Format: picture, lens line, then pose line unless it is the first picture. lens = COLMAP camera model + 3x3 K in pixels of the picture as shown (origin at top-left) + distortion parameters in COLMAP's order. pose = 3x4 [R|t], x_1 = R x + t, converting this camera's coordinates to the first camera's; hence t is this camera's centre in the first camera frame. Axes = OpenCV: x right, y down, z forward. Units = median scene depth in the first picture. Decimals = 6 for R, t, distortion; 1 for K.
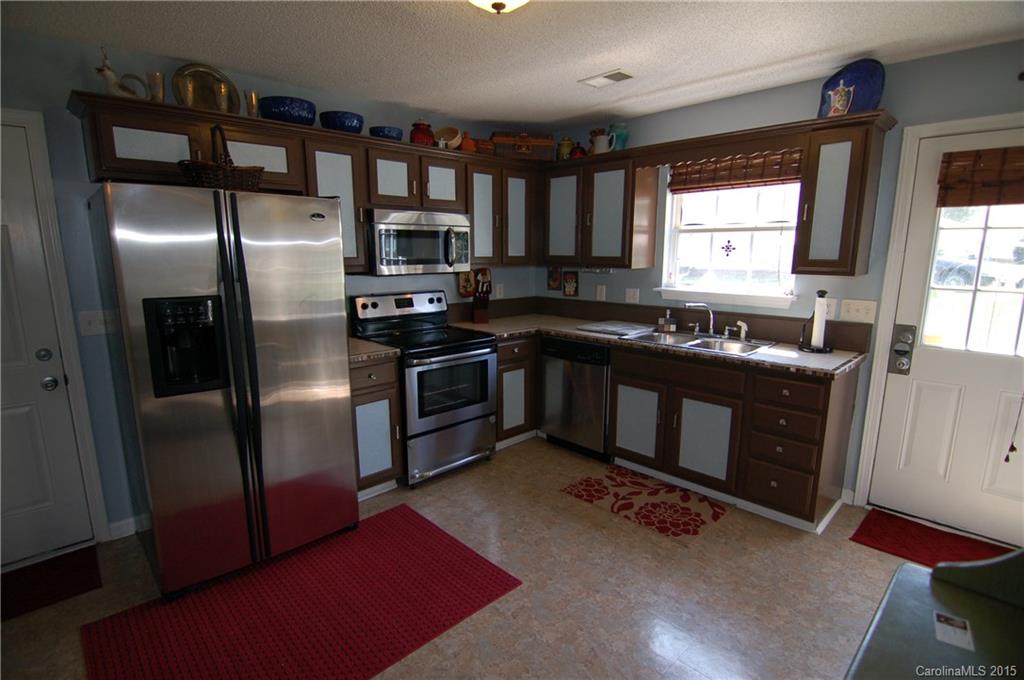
lens RADIAL K [[506.9, 0, 513.3], [0, 506.9, 350.4], [0, 0, 1]] dist [-0.012224, -0.004270]
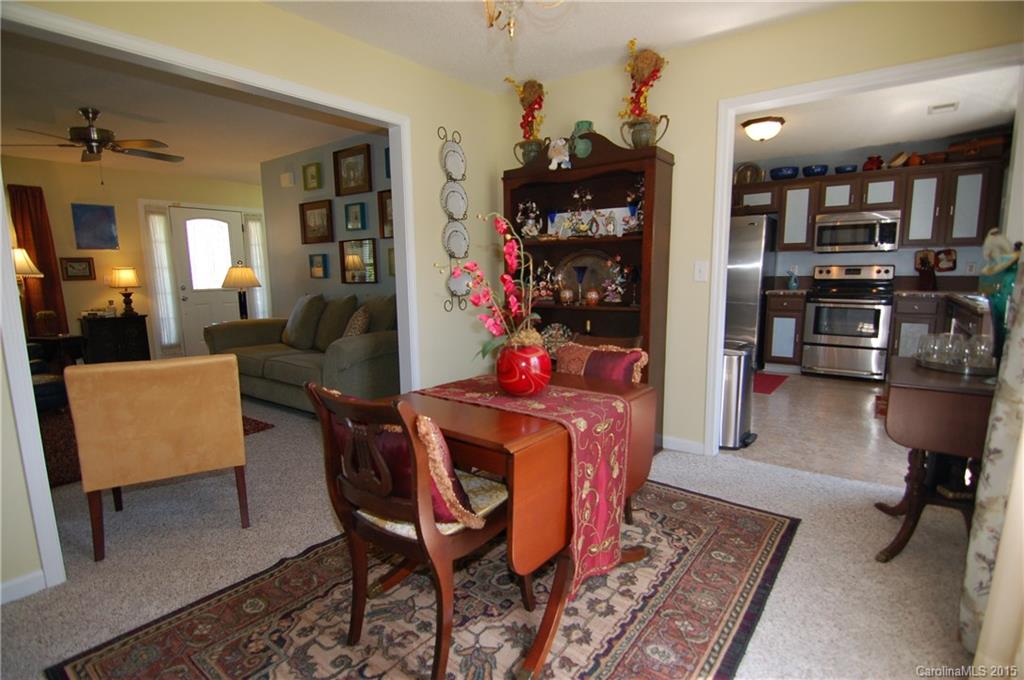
lens RADIAL K [[506.9, 0, 510.1], [0, 506.9, 347.0], [0, 0, 1]] dist [-0.012224, -0.004270]
pose [[0.150440, 0.141045, -0.978506, 1.252226], [-0.184174, 0.976442, 0.112431, 0.162703], [0.971313, 0.163301, 0.172872, -0.273816]]
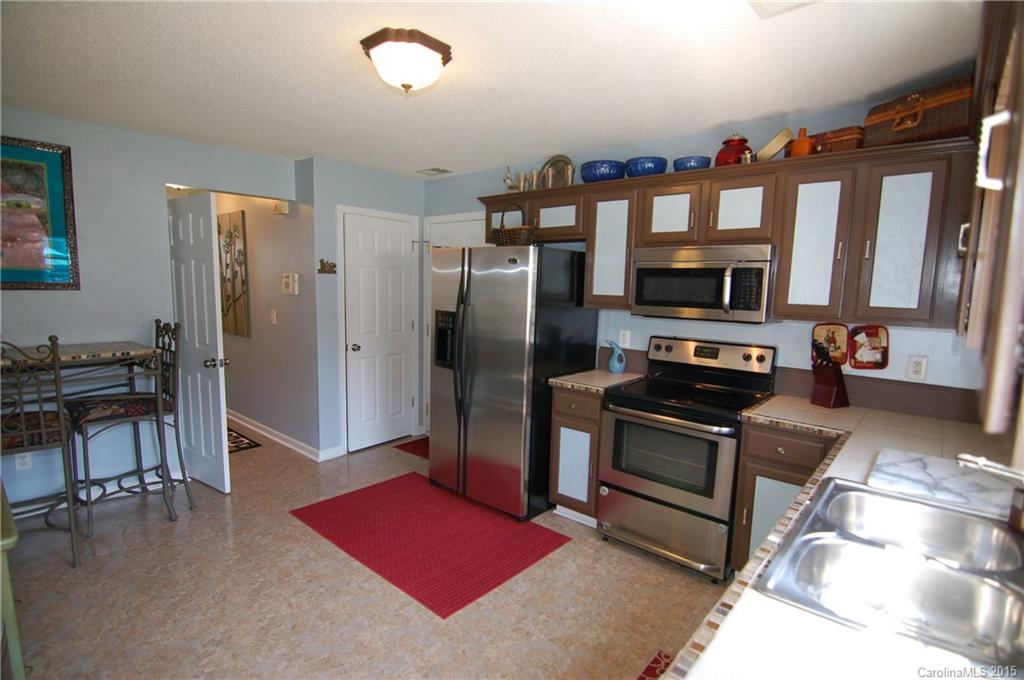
lens RADIAL K [[506.9, 0, 505.9], [0, 506.9, 347.4], [0, 0, 1]] dist [-0.012224, -0.004270]
pose [[0.074809, 0.125687, -0.989245, 0.638900], [-0.222426, 0.969136, 0.106312, -0.125254], [0.972075, 0.212081, 0.100456, 0.621539]]
